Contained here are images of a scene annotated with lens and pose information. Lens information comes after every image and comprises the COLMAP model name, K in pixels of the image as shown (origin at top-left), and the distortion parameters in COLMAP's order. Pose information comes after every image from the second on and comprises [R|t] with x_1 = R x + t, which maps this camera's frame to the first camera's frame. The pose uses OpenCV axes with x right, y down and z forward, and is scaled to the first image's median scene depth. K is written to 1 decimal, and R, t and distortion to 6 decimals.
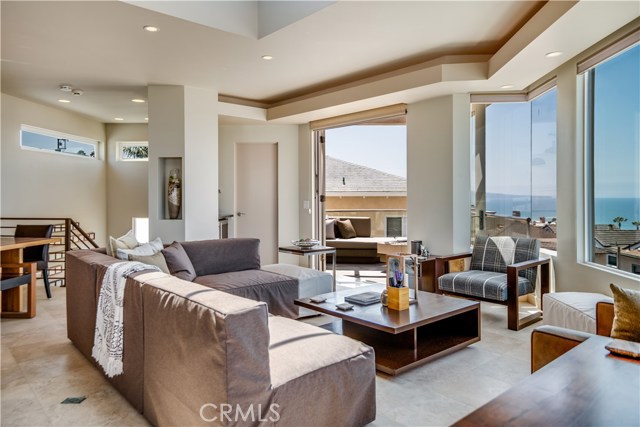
lens RADIAL K [[441.8, 0, 317.5], [0, 441.8, 196.9], [0, 0, 1]] dist [0.040250, -0.010023]
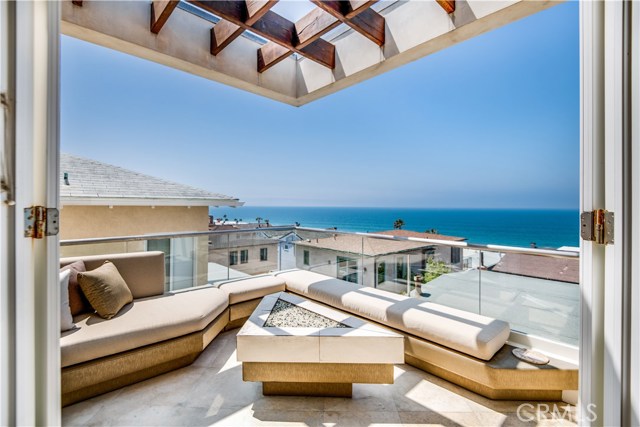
lens RADIAL K [[298.1, 0, 316.6], [0, 298.1, 207.1], [0, 0, 1]] dist [0.001830, 0.000010]
pose [[0.682681, -0.000989, 0.730716, -0.003084], [-0.004049, 0.999979, 0.005136, -0.005228], [-0.730705, -0.006465, 0.682662, 1.056574]]
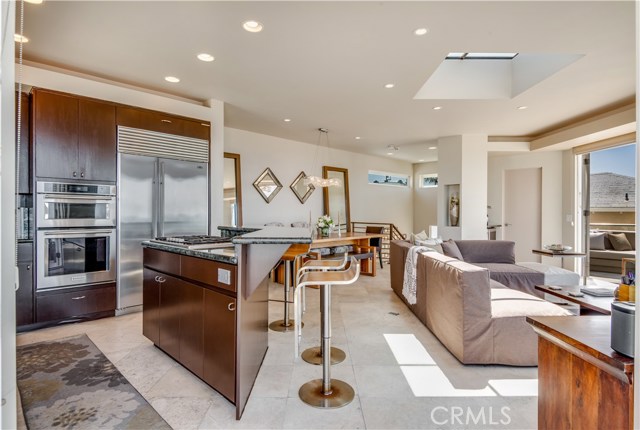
lens RADIAL K [[342.4, 0, 318.7], [0, 342.4, 211.8], [0, 0, 1]] dist [-0.016021, -0.002602]
pose [[0.751643, 0.003424, -0.659562, 0.087792], [-0.004507, 0.999990, 0.000055, 0.003983], [0.659555, 0.002932, 0.751650, -0.153276]]
